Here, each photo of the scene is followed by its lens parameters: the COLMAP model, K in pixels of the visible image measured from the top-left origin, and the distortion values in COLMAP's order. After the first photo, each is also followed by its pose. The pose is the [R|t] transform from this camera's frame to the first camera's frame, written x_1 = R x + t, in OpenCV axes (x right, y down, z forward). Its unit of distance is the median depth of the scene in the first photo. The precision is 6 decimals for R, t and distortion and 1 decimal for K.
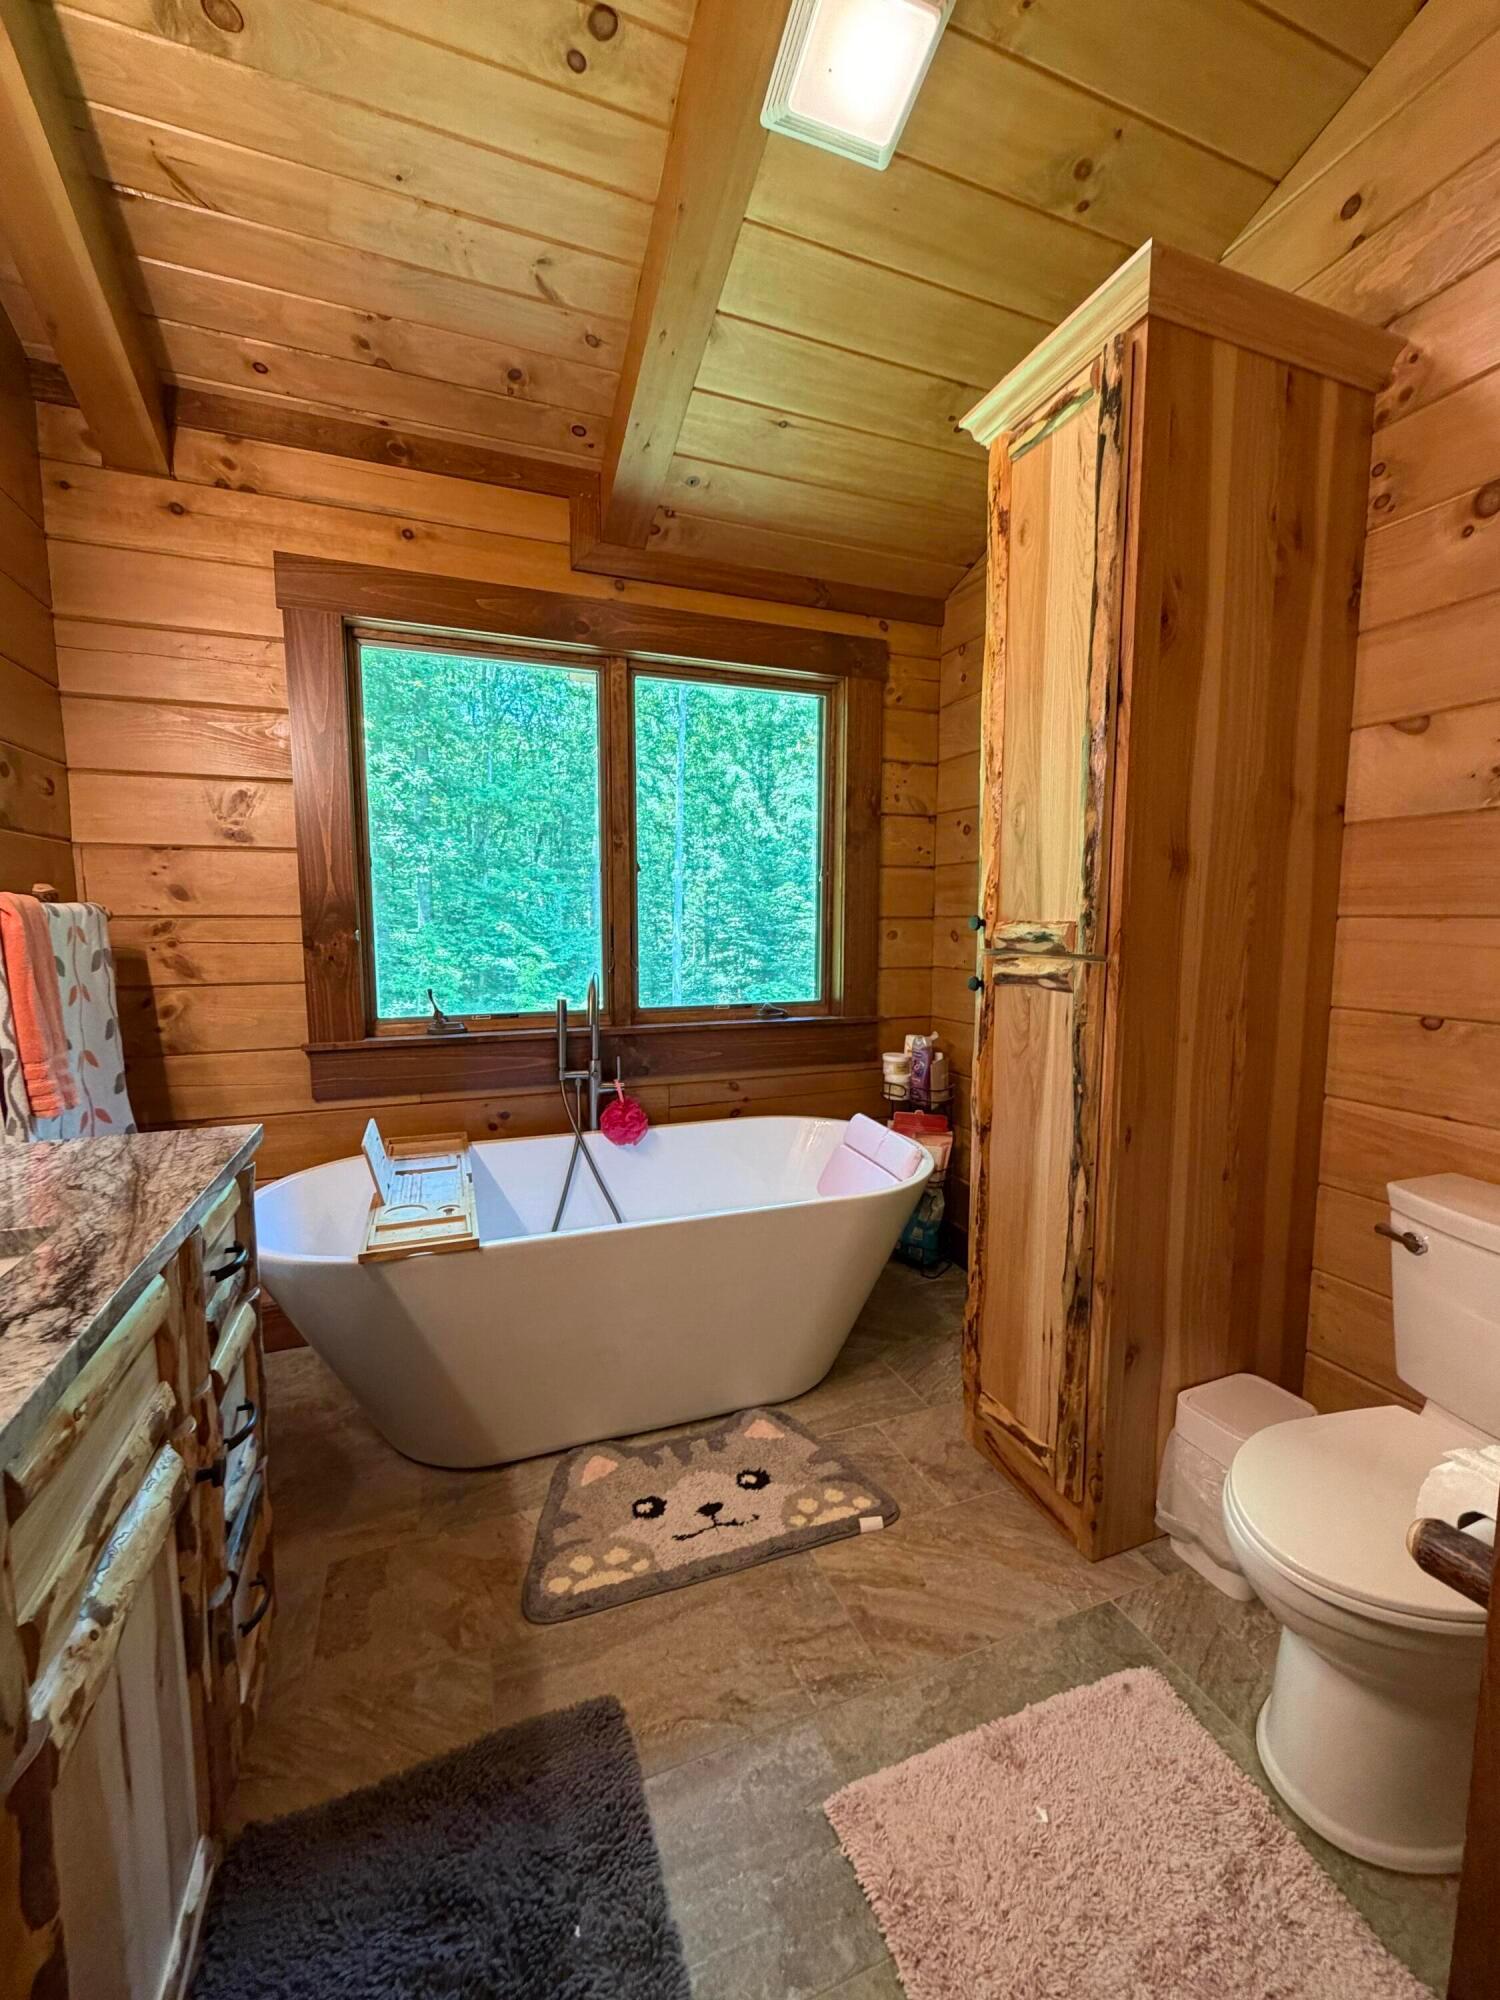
lens RADIAL K [[801.4, 0, 750.0], [0, 801.4, 1000.0], [0, 0, 1]] dist [0.000756, 0.000350]
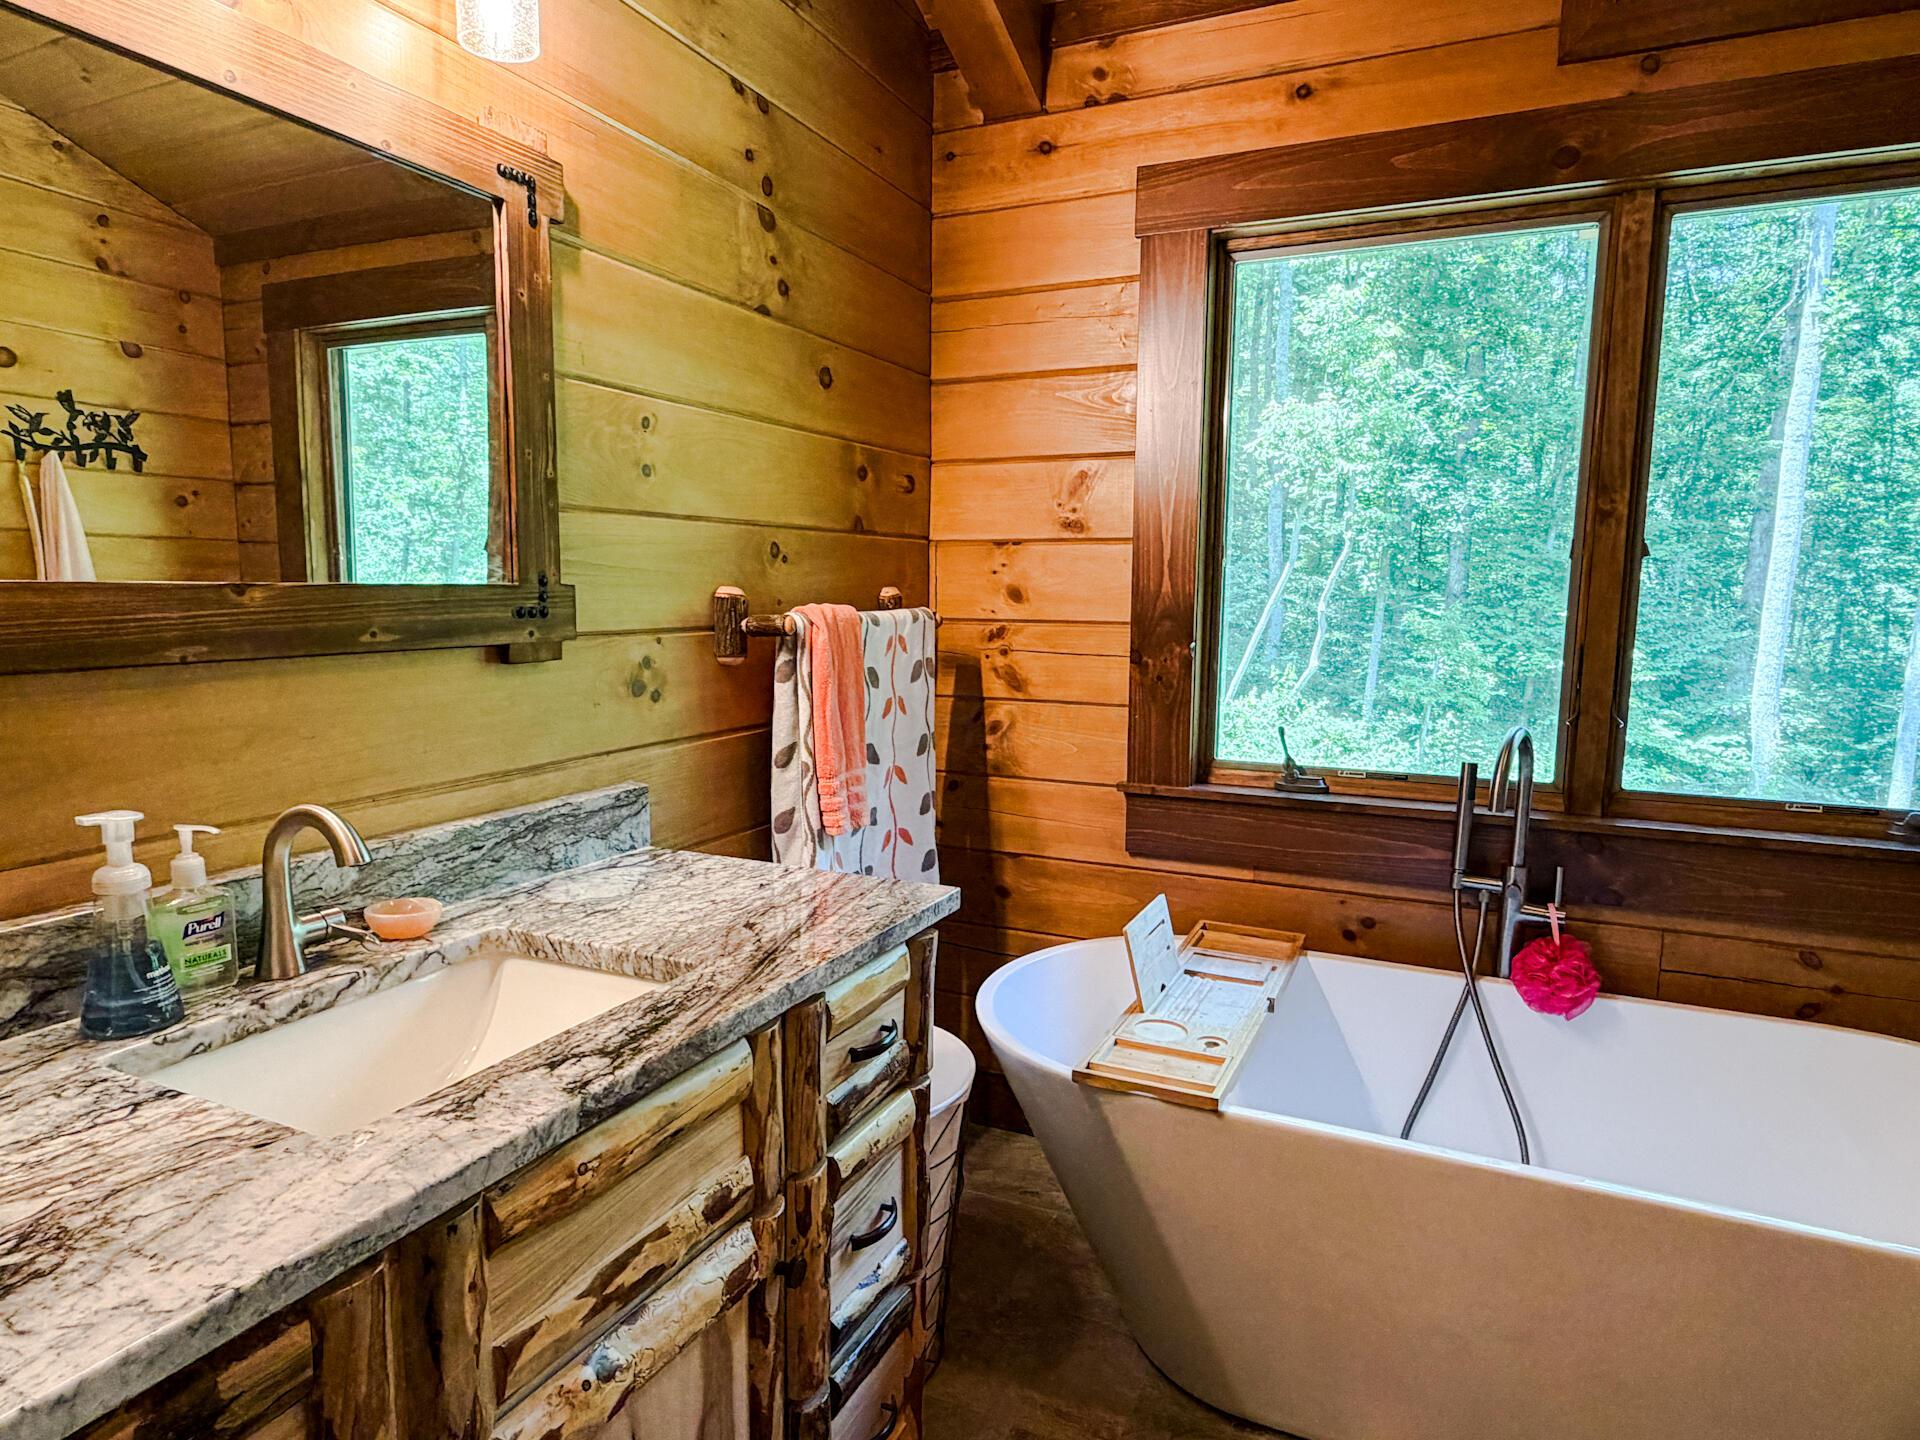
lens RADIAL K [[1128.7, 0, 959.6], [0, 1128.7, 730.0], [0, 0, 1]] dist [-0.003363, 0.001173]
pose [[0.694425, 0.097878, -0.712877, 0.136914], [-0.084934, 0.994929, 0.053869, -0.046353], [0.714535, 0.023139, 0.699217, 0.098132]]
